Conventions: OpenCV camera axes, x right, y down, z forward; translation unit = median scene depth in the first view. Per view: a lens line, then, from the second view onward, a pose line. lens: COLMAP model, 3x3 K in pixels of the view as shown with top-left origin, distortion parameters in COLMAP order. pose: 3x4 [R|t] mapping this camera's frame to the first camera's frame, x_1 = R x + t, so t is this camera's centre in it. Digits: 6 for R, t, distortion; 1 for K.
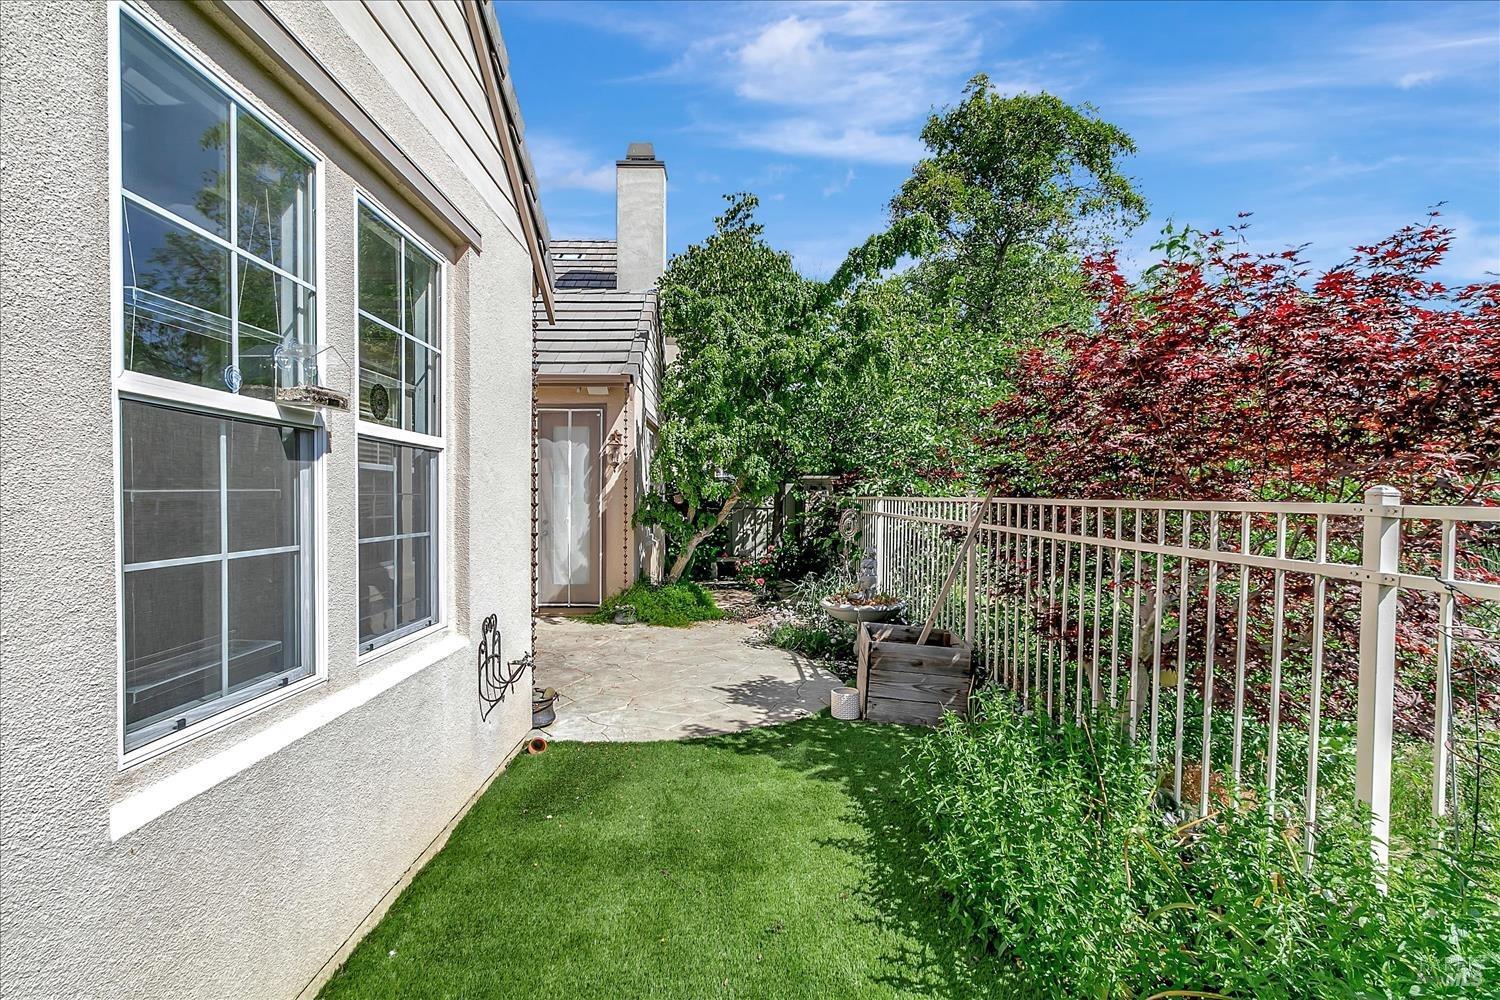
lens RADIAL K [[685.5, 0, 737.9], [0, 685.5, 514.8], [0, 0, 1]] dist [0.004560, -0.000588]
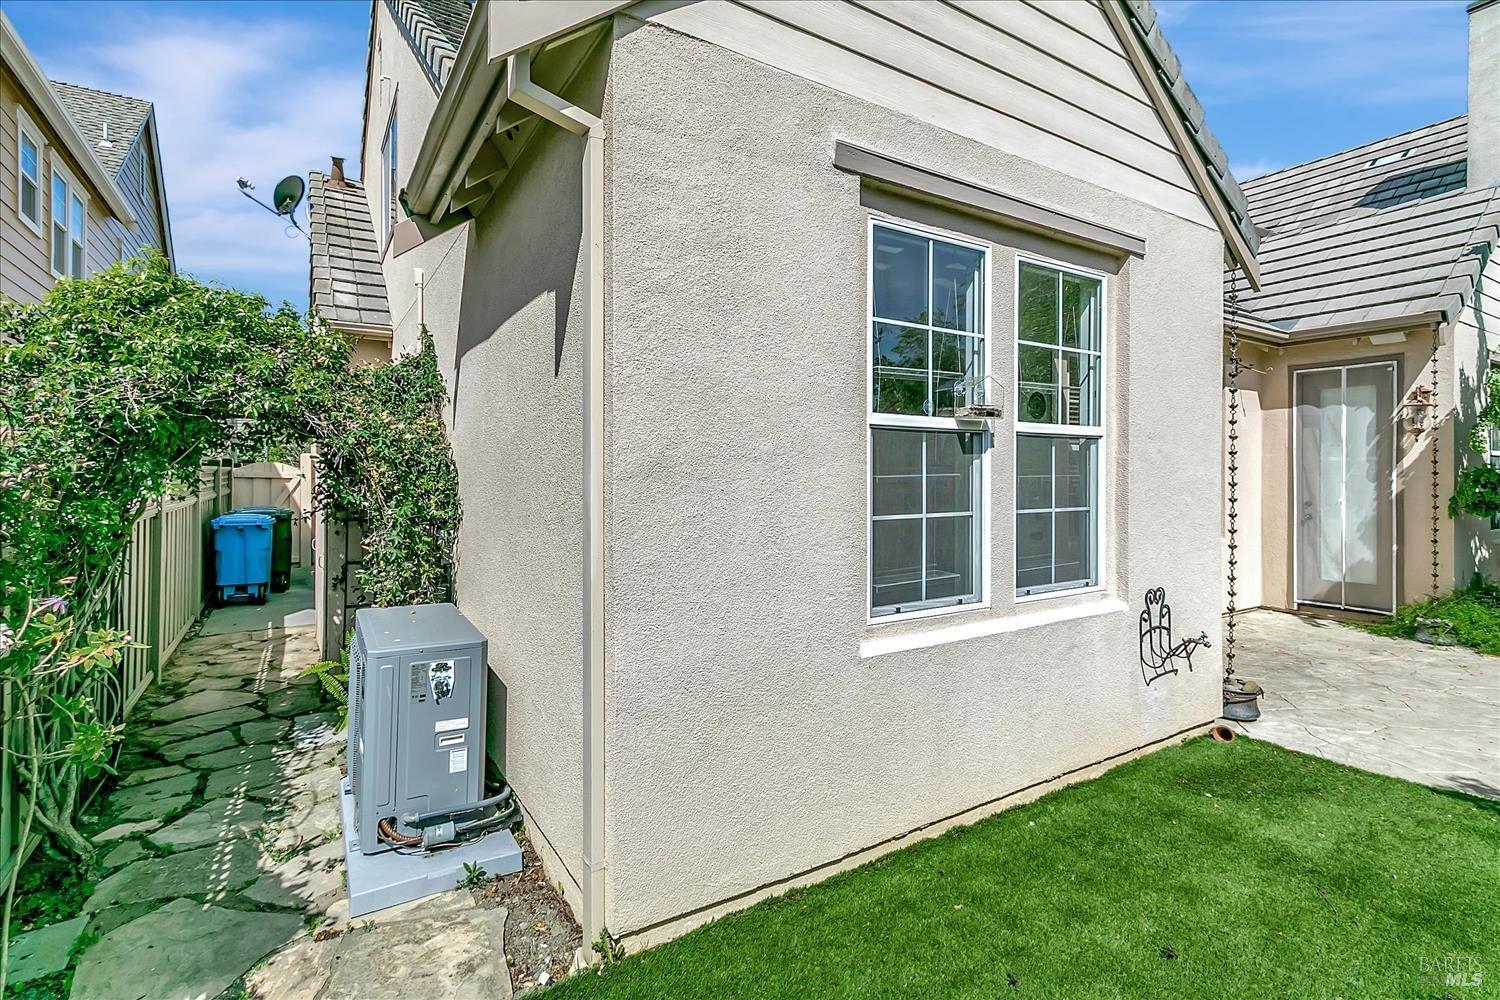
lens RADIAL K [[709.0, 0, 737.7], [0, 709.0, 520.9], [0, 0, 1]] dist [0.002742, 0.000310]
pose [[0.526017, 0.056105, -0.848621, 0.277561], [-0.019394, 0.998354, 0.053982, -0.005913], [0.850253, -0.011937, 0.526239, -0.163298]]
